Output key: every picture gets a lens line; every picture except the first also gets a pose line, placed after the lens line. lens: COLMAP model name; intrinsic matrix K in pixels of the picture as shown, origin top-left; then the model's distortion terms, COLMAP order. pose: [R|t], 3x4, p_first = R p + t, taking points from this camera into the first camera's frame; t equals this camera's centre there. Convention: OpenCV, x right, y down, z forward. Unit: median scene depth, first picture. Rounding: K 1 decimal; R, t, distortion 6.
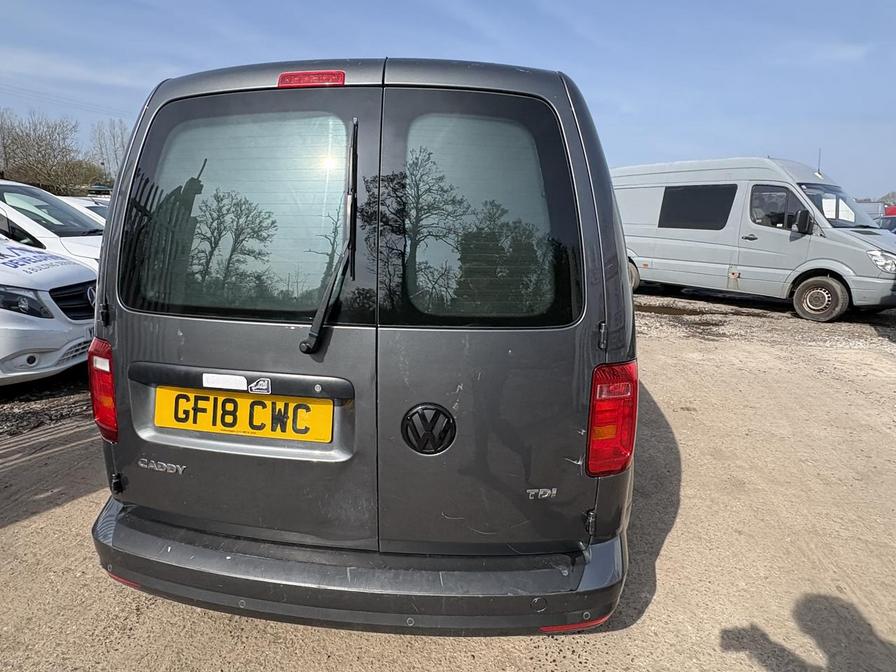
lens RADIAL K [[543.5, 0, 443.2], [0, 543.5, 327.8], [0, 0, 1]] dist [0.021354, 0.000608]
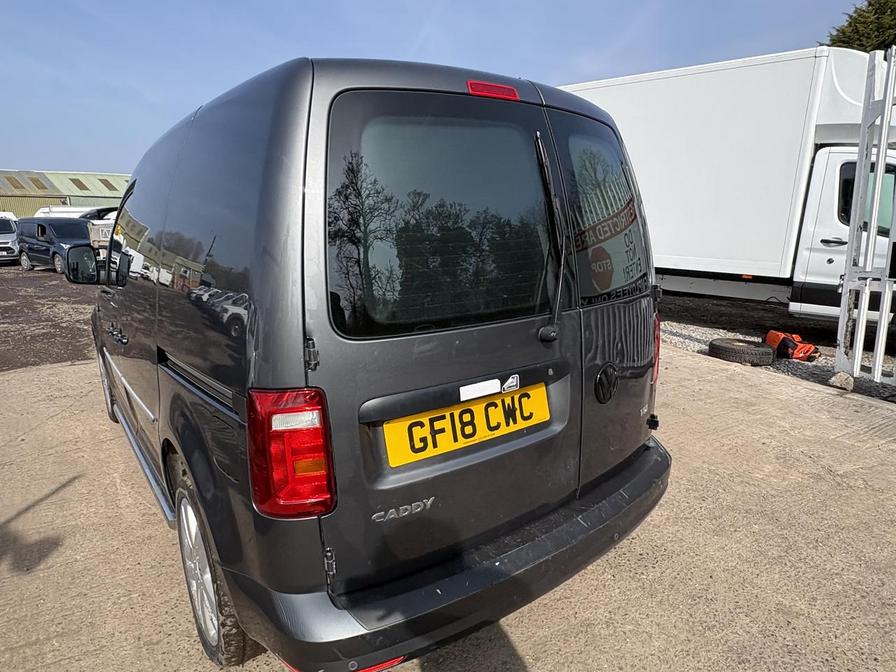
lens RADIAL K [[543.5, 0, 451.2], [0, 543.5, 343.3], [0, 0, 1]] dist [0.021354, 0.000608]
pose [[0.714131, -0.203376, 0.669817, -1.026360], [0.180531, 0.978005, 0.104476, -0.089696], [-0.676332, 0.046313, 0.735139, 0.300654]]
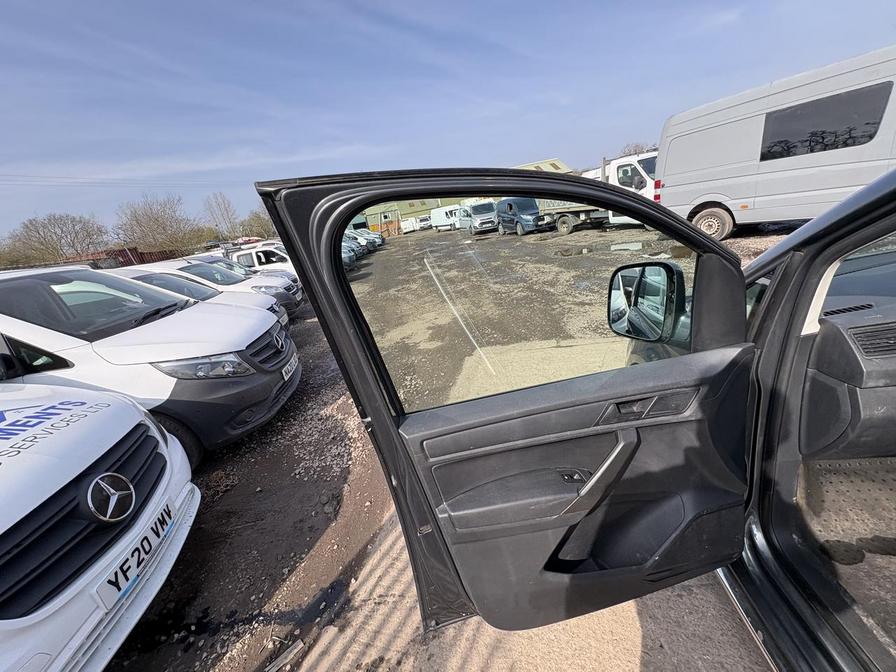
lens RADIAL K [[360.5, 0, 444.3], [0, 360.5, 337.8], [0, 0, 1]] dist [0.002918, -0.000150]
pose [[0.978714, -0.191798, -0.073029, -0.974244], [0.199842, 0.971646, 0.126364, -0.551576], [0.046722, -0.138268, 0.989292, 2.317243]]
